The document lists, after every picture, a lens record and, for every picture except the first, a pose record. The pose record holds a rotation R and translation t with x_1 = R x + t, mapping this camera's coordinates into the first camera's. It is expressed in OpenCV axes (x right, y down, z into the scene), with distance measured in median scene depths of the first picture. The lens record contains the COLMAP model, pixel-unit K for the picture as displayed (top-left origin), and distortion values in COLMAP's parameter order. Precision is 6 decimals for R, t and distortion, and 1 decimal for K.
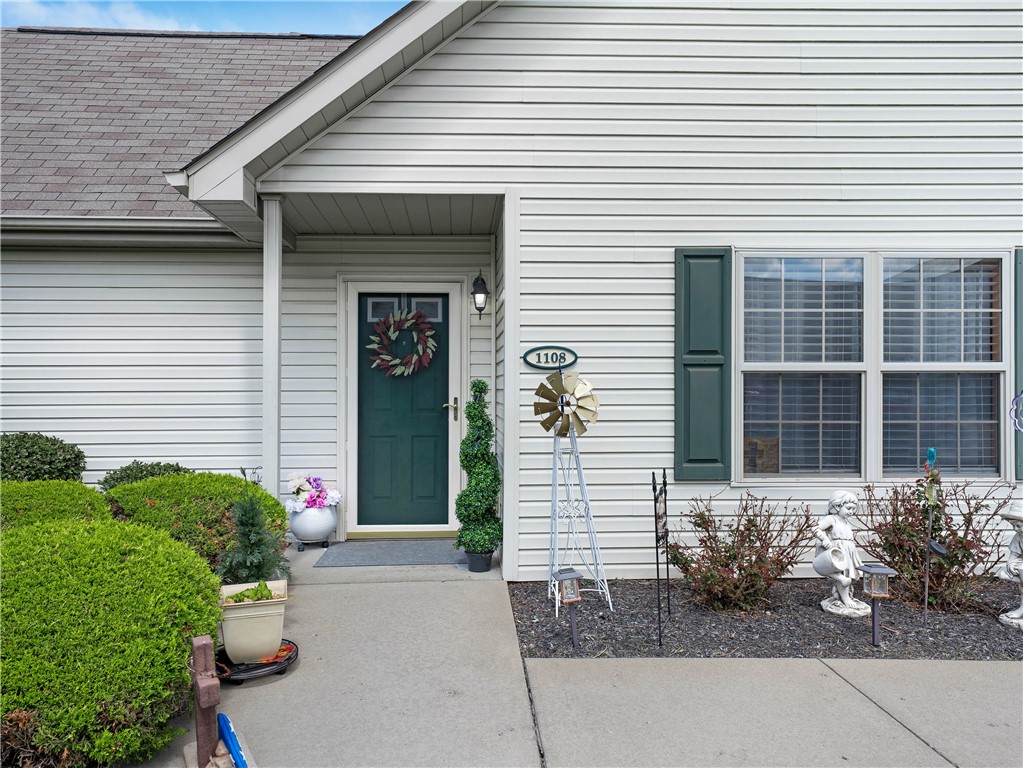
lens RADIAL K [[747.7, 0, 472.2], [0, 747.7, 393.2], [0, 0, 1]] dist [0.018313, 0.008110]
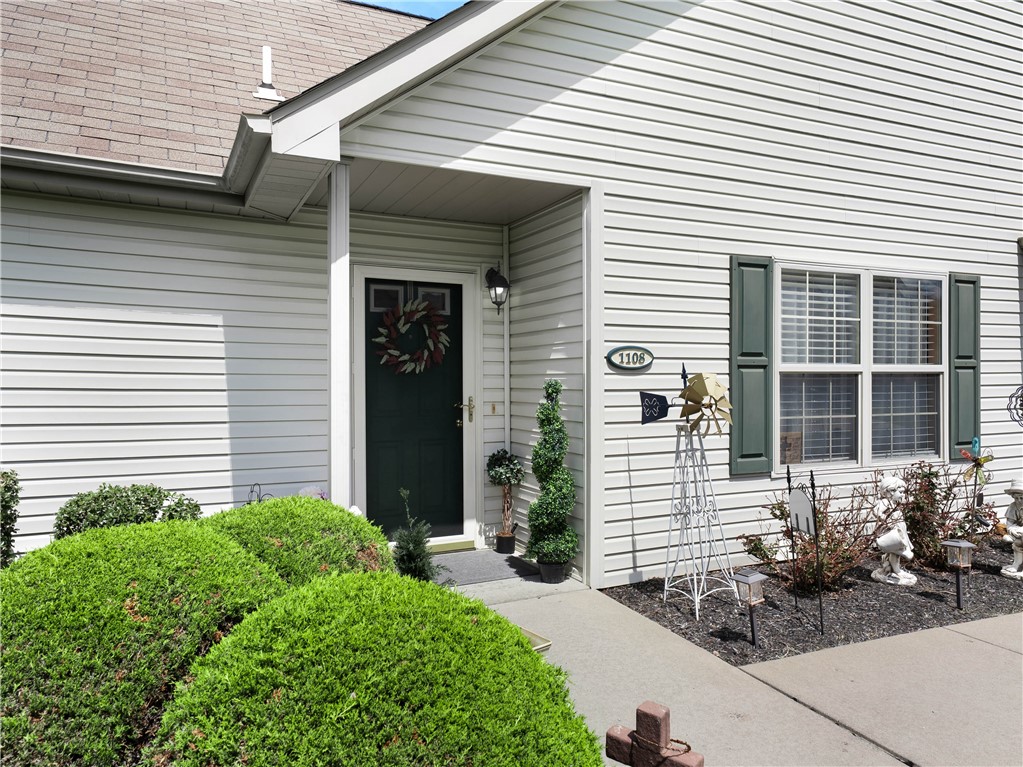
lens RADIAL K [[747.7, 0, 511.6], [0, 747.7, 383.2], [0, 0, 1]] dist [0.018313, 0.008110]
pose [[0.913284, -0.004720, 0.407295, -0.441137], [0.003536, 0.999987, 0.003658, -0.018146], [-0.407307, -0.001900, 0.913289, 0.160683]]
